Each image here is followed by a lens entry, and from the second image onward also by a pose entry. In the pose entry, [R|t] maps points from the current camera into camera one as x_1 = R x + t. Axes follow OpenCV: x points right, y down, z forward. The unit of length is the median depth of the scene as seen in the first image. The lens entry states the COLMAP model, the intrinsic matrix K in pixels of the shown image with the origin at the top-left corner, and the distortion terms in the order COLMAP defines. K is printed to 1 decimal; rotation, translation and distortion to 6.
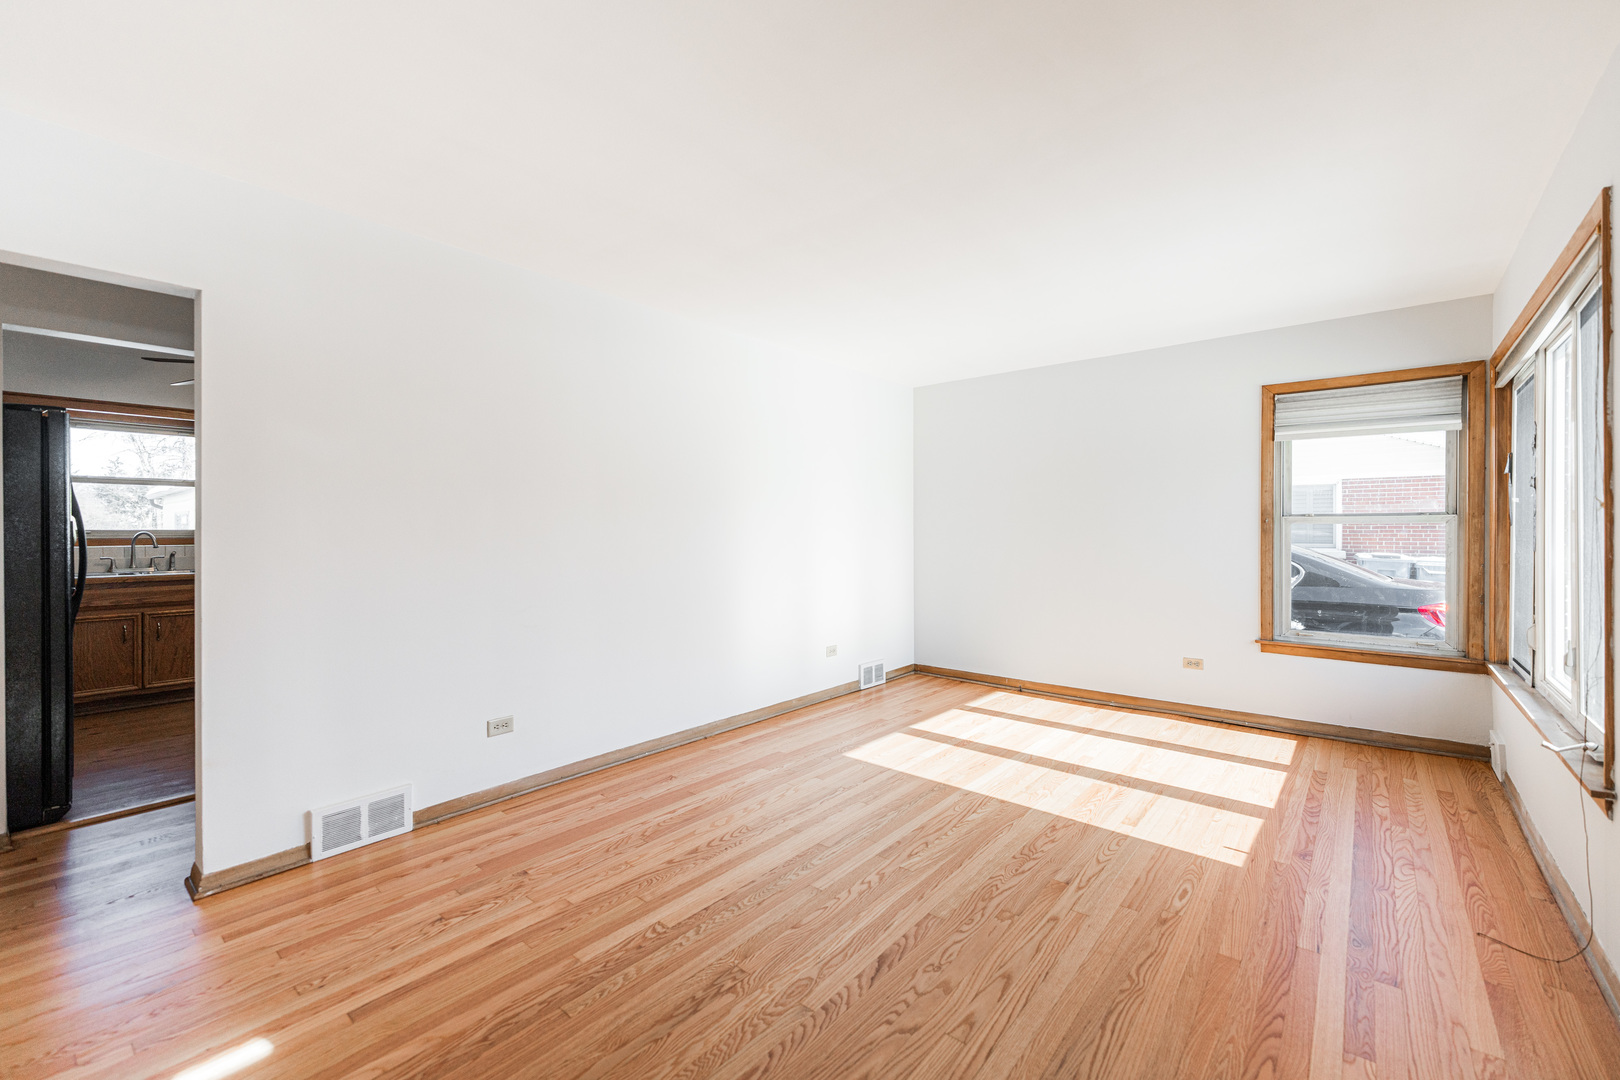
lens RADIAL K [[665.0, 0, 793.0], [0, 665.0, 531.2], [0, 0, 1]] dist [0.001508, -0.000302]
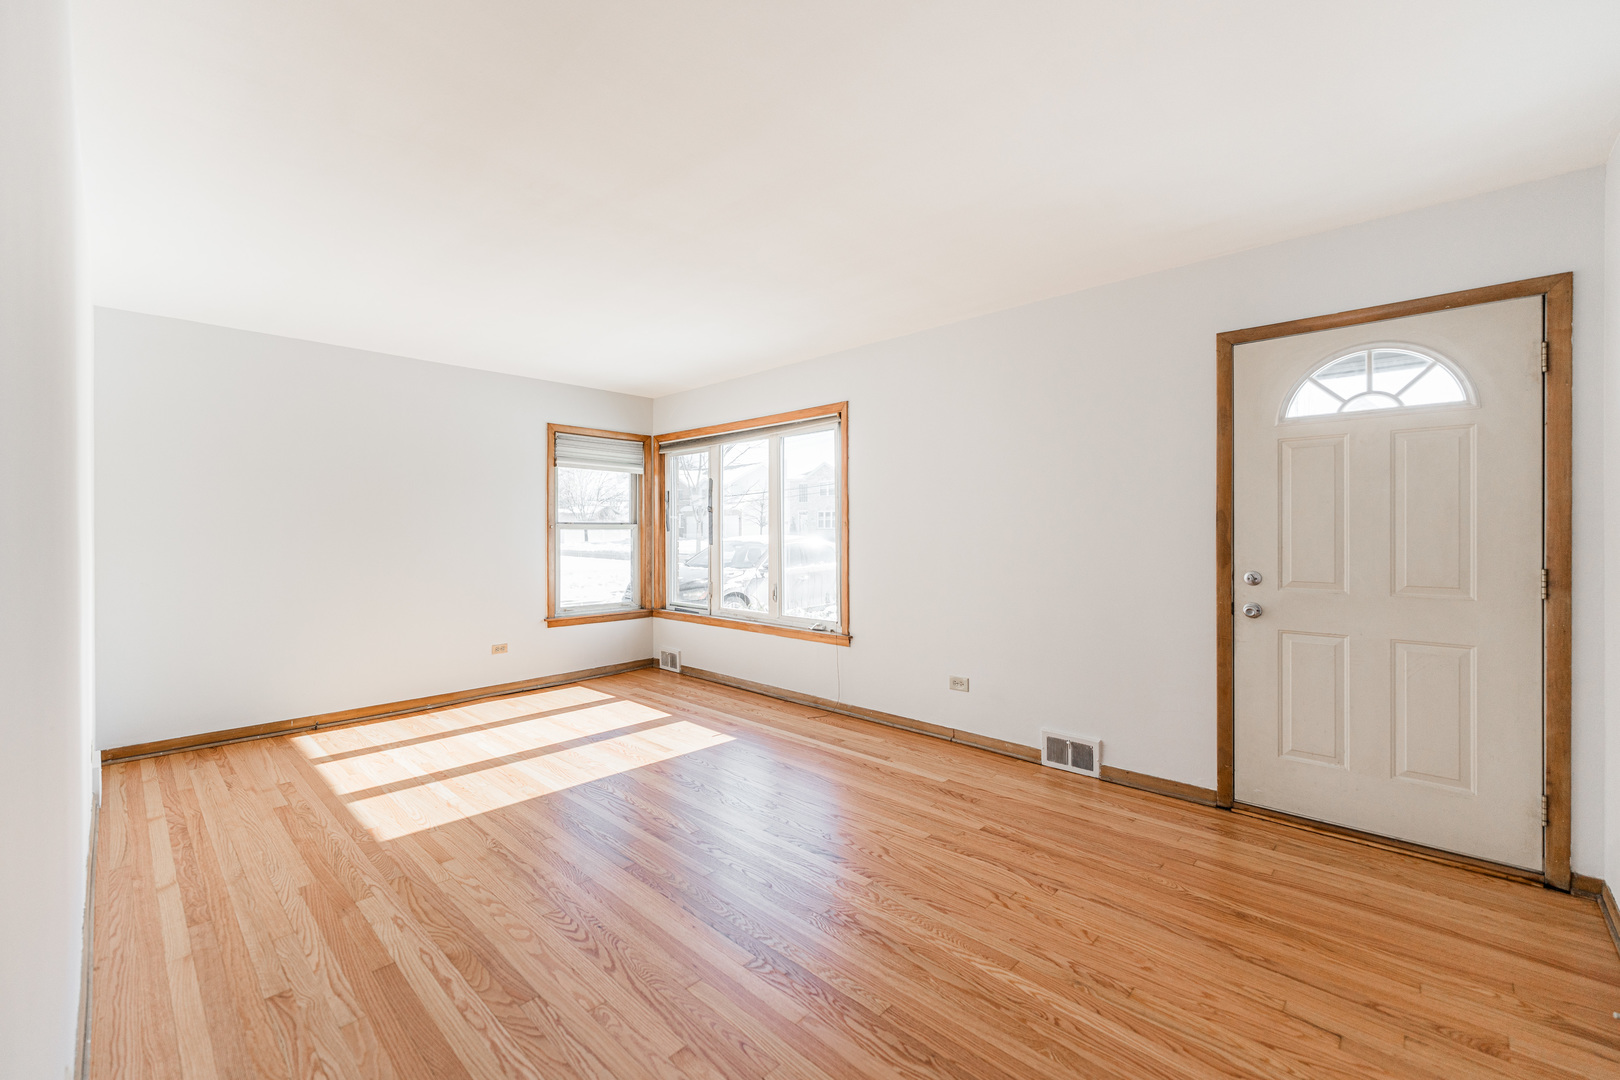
lens RADIAL K [[665.0, 0, 793.0], [0, 665.0, 531.2], [0, 0, 1]] dist [0.001508, -0.000302]
pose [[0.059725, -0.000864, 0.998215, -0.669927], [0.002425, 0.999997, 0.000720, -0.008696], [-0.998212, 0.002378, 0.059727, 0.525917]]
